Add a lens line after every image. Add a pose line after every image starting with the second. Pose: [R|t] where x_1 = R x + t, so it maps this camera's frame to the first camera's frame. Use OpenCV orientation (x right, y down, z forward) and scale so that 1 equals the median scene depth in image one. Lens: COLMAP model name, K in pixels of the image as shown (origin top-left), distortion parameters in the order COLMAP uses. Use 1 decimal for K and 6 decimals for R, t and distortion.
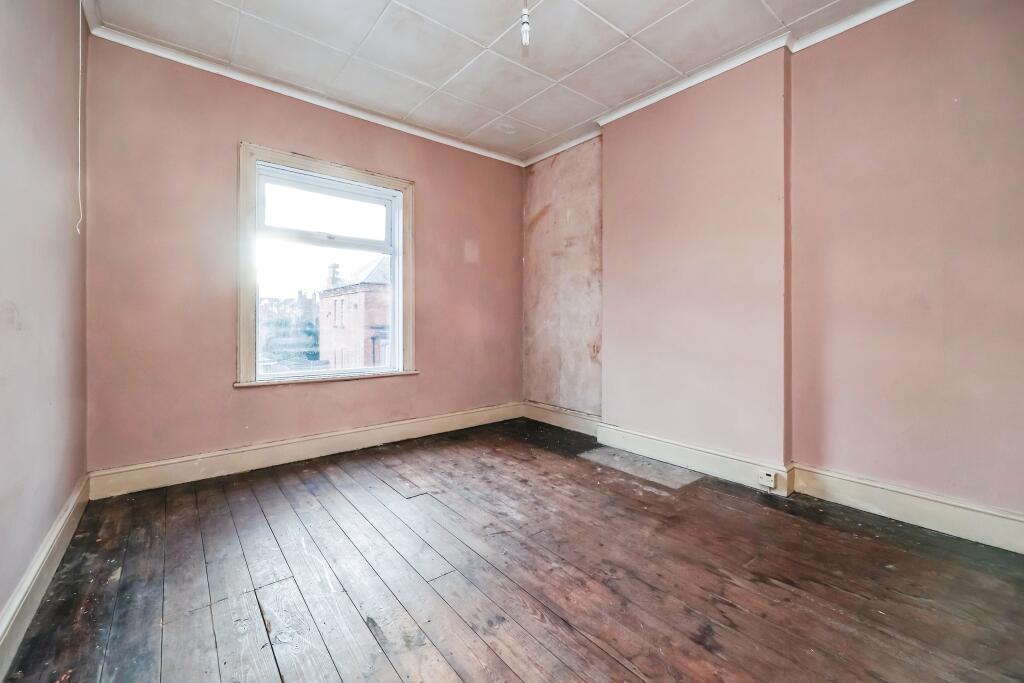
lens RADIAL K [[417.7, 0, 517.9], [0, 417.7, 318.6], [0, 0, 1]] dist [0.000758, -0.000715]
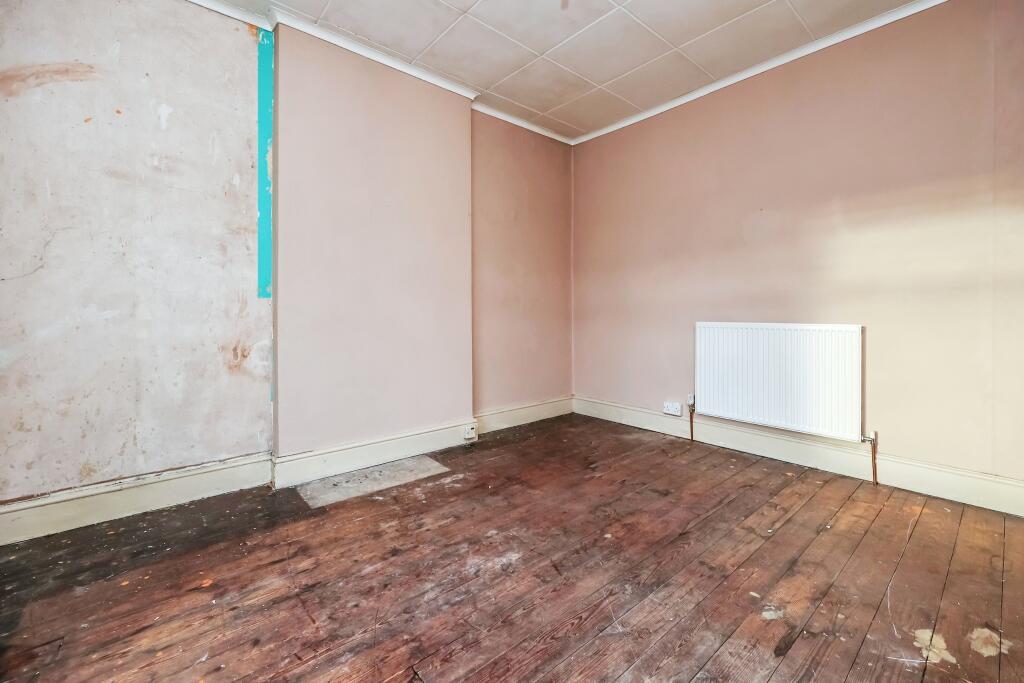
lens RADIAL K [[417.7, 0, 516.4], [0, 417.7, 312.0], [0, 0, 1]] dist [0.000758, -0.000715]
pose [[-0.005177, -0.001303, 0.999986, -0.644972], [0.000061, 0.999999, 0.001303, 0.014128], [-0.999987, 0.000068, -0.005177, 0.824712]]
